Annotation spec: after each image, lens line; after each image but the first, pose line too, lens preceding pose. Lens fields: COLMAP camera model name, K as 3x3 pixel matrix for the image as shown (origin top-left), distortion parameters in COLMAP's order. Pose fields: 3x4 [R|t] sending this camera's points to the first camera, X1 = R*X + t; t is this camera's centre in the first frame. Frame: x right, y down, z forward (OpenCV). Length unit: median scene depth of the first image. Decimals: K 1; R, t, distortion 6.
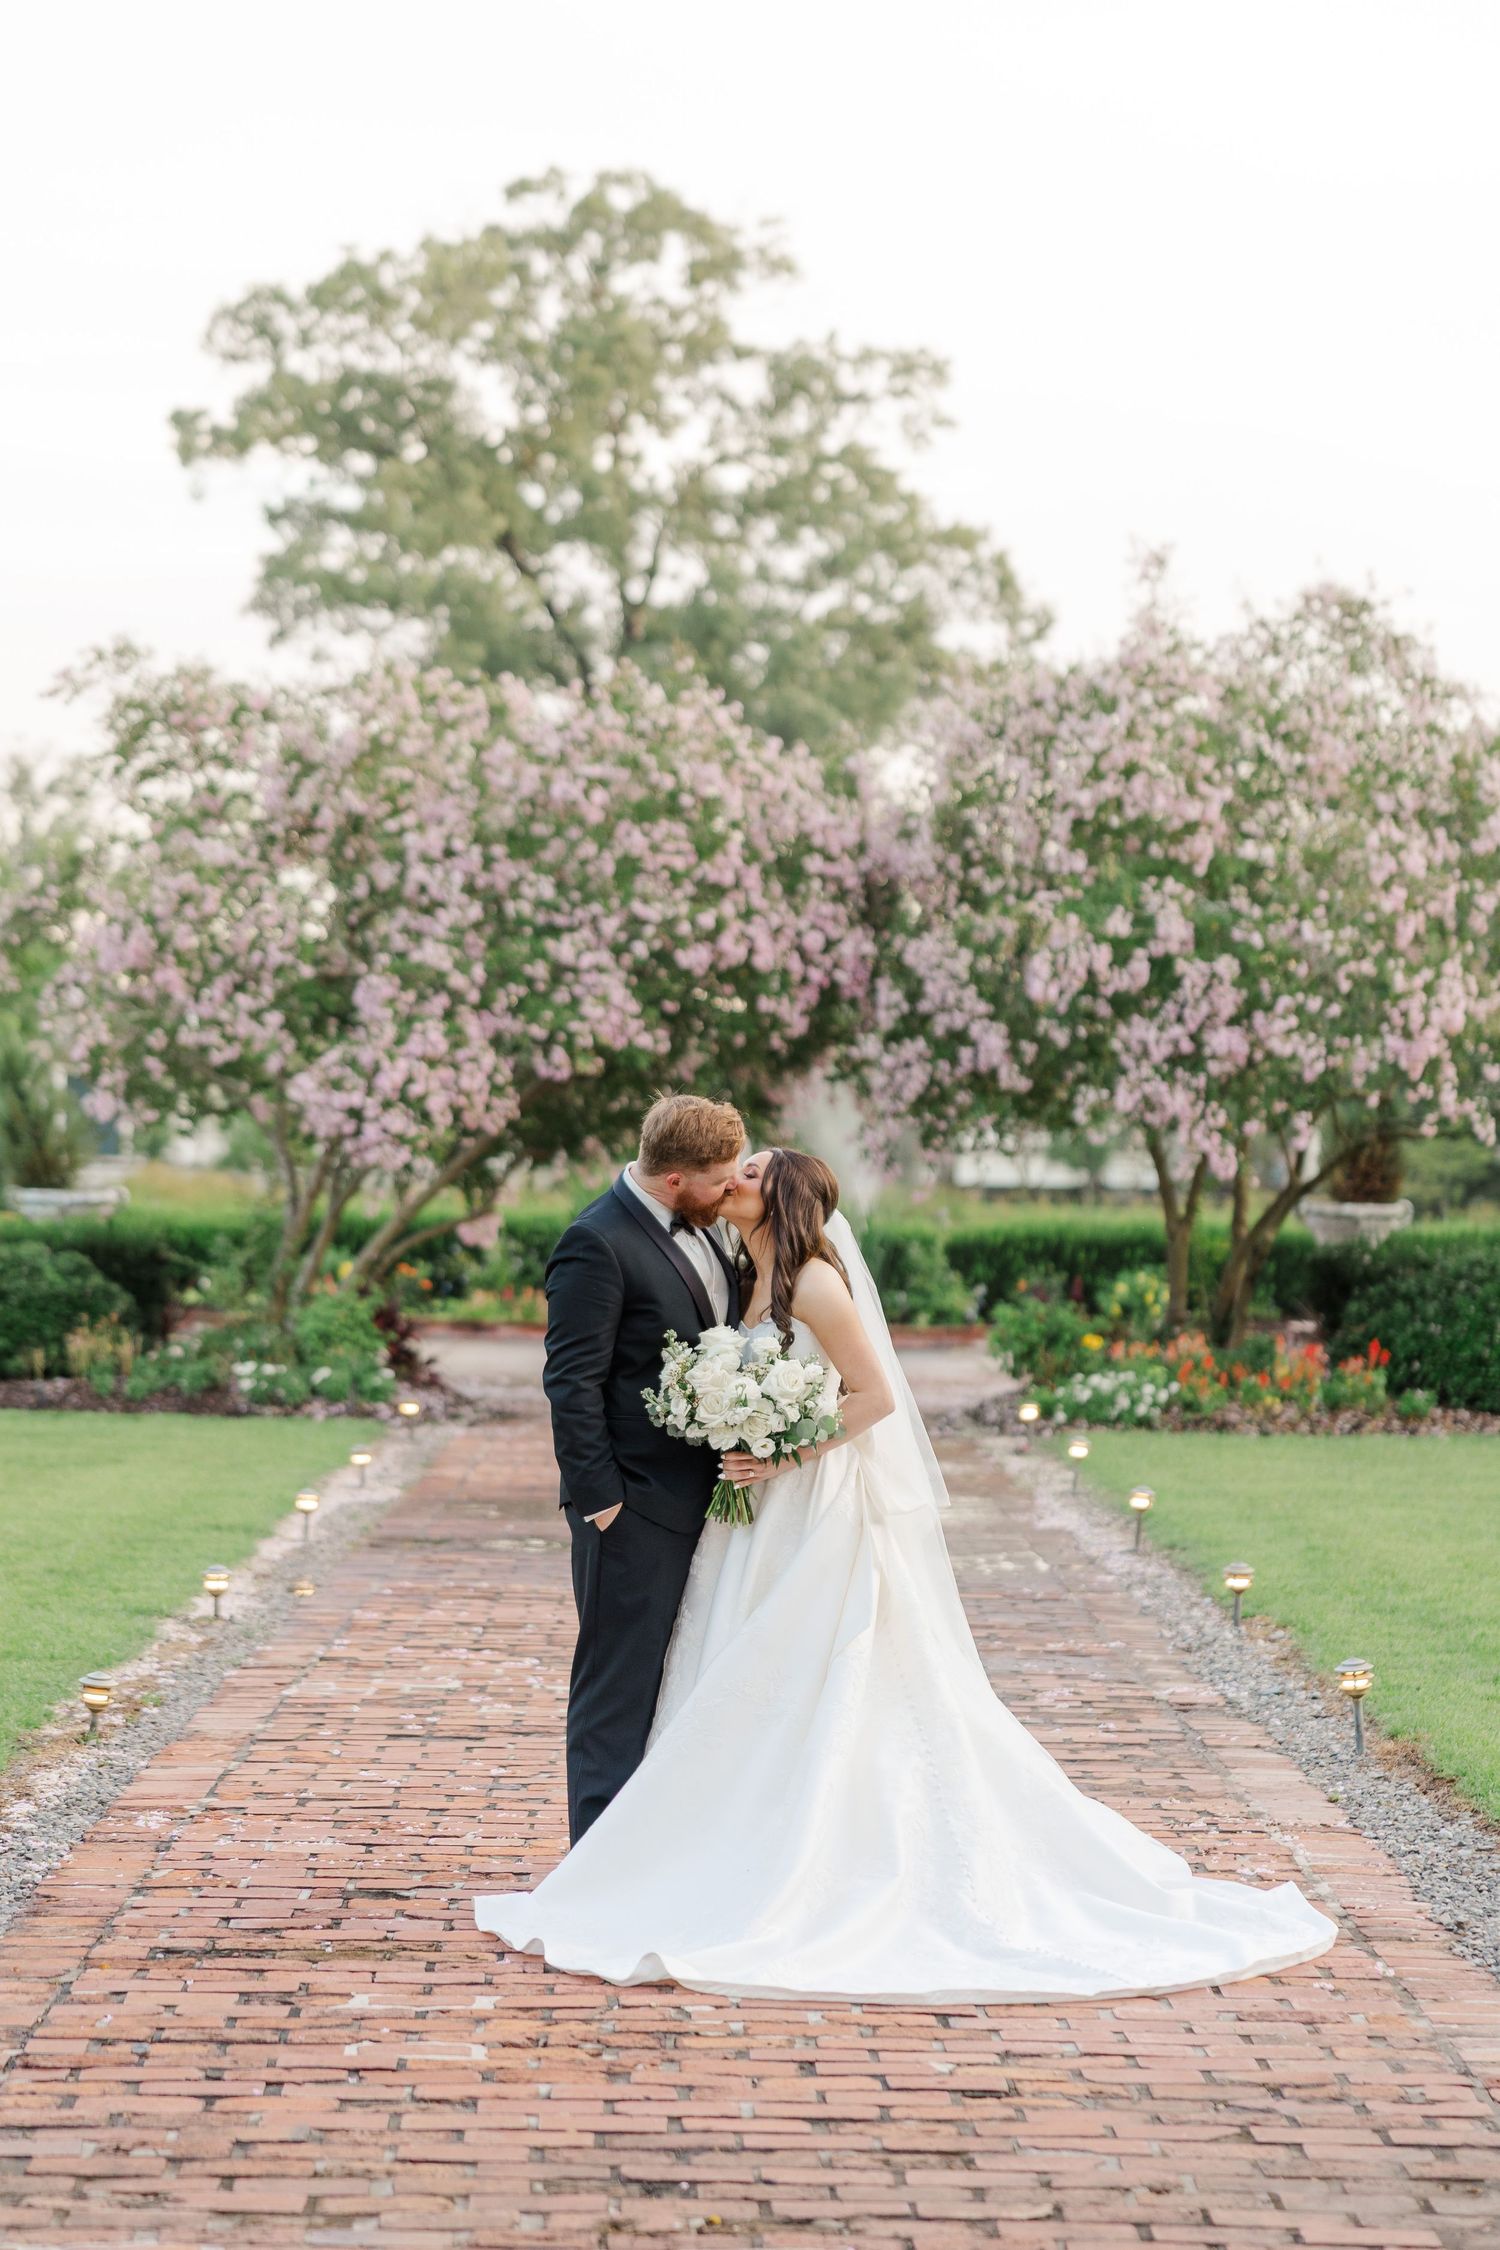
lens RADIAL K [[4778.8, 0, 701.2], [0, 4778.8, 1128.2], [0, 0, 1]] dist [0.015885, -0.051570]
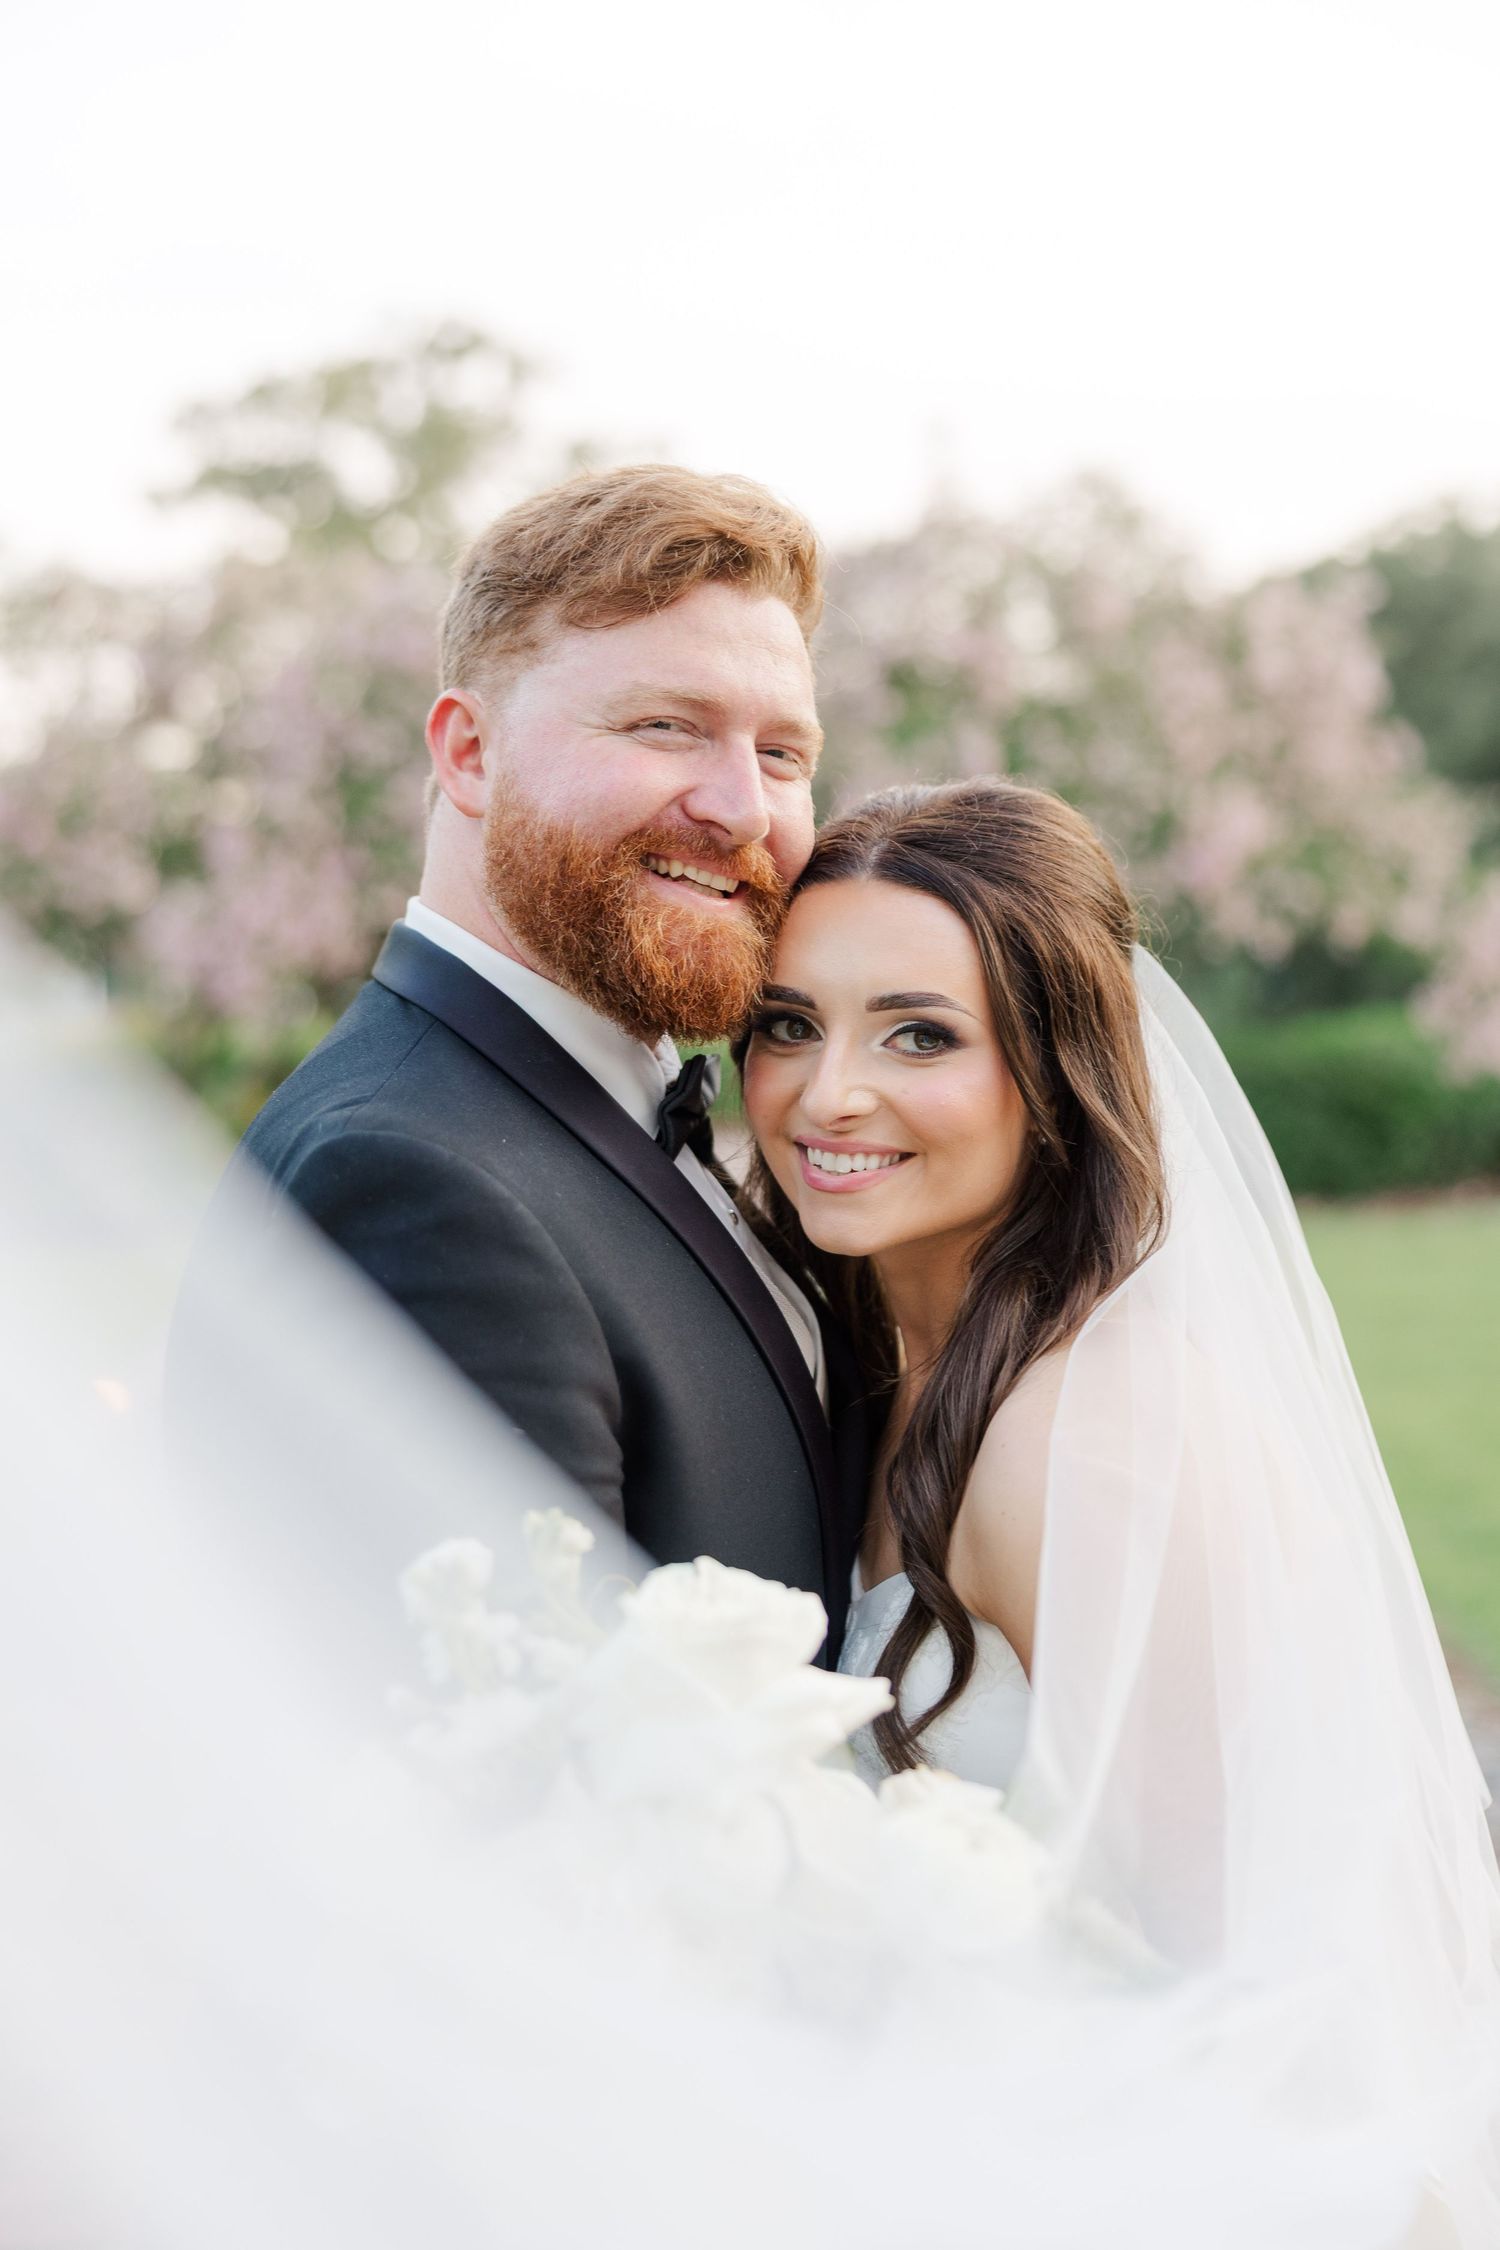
lens RADIAL K [[3200.2, 0, 750.0], [0, 3200.2, 1125.0], [0, 0, 1]] dist [0.028910, 0.012726]
pose [[0.997436, -0.028986, 0.065433, -0.001146], [0.025913, 0.998543, 0.047338, 0.003799], [-0.066709, -0.045521, 0.996734, 0.280161]]
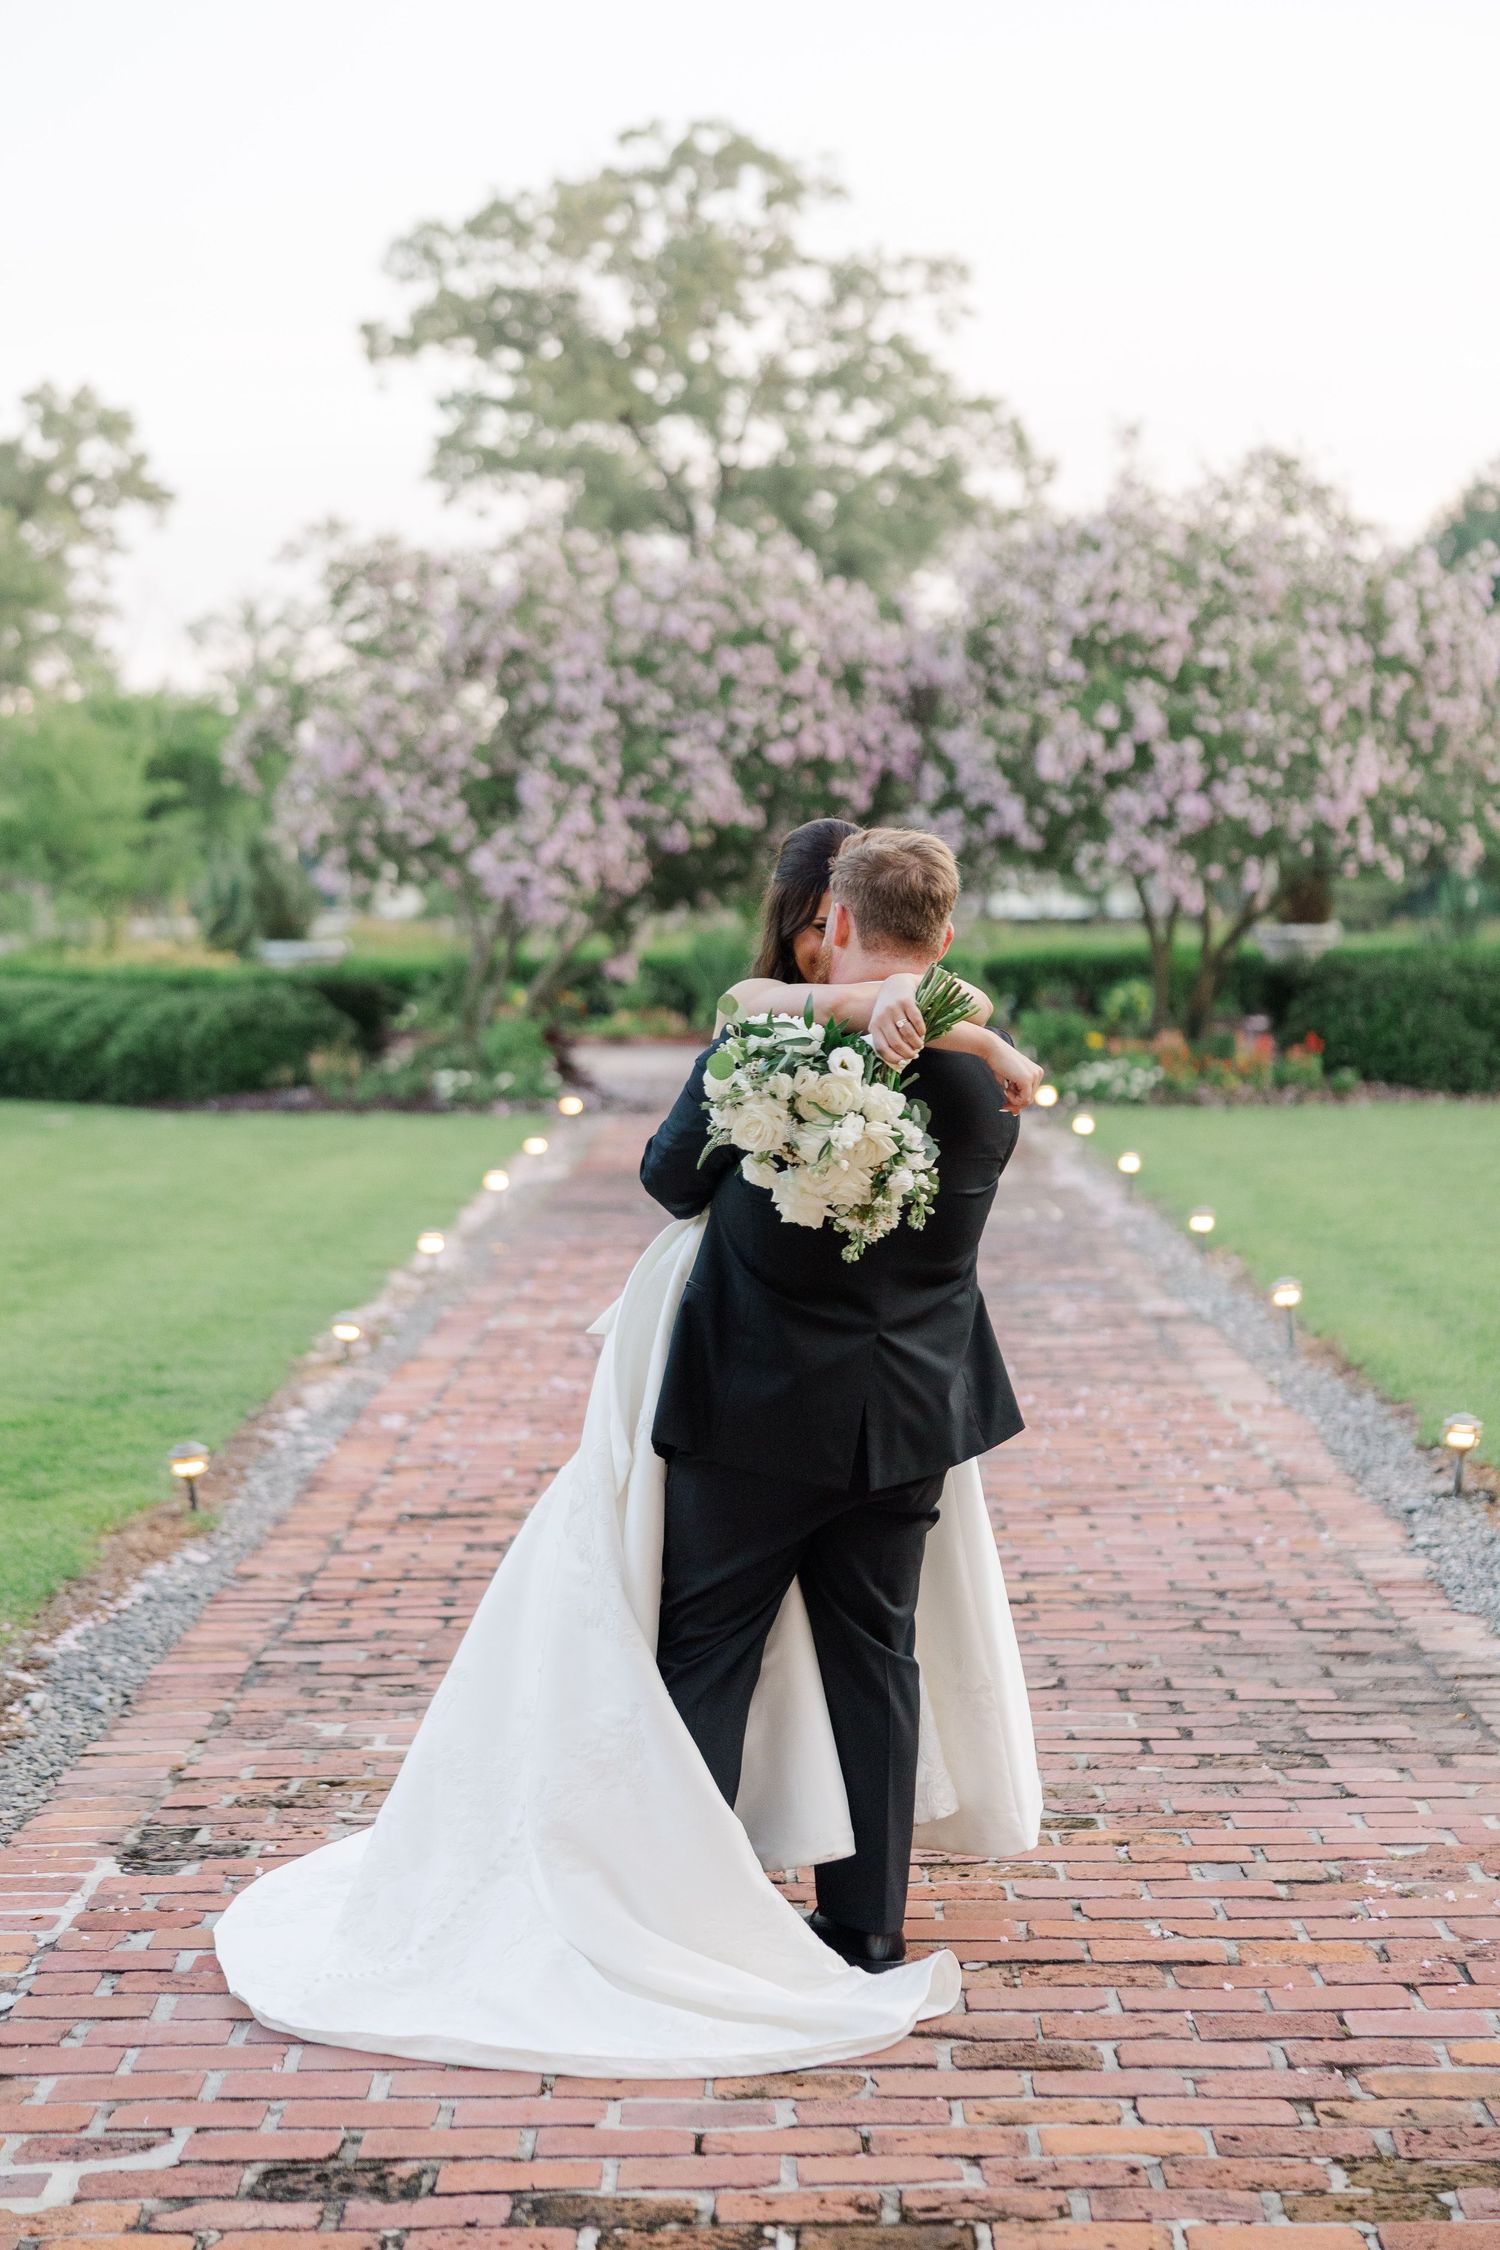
lens RADIAL K [[3737.1, 0, 750.0], [0, 3737.1, 1125.0], [0, 0, 1]] dist [-0.007431, -0.014021]
pose [[0.999561, -0.026618, -0.013003, 0.000641], [0.027423, 0.997424, 0.066277, -0.002181], [0.011205, -0.066605, 0.997717, -0.017078]]
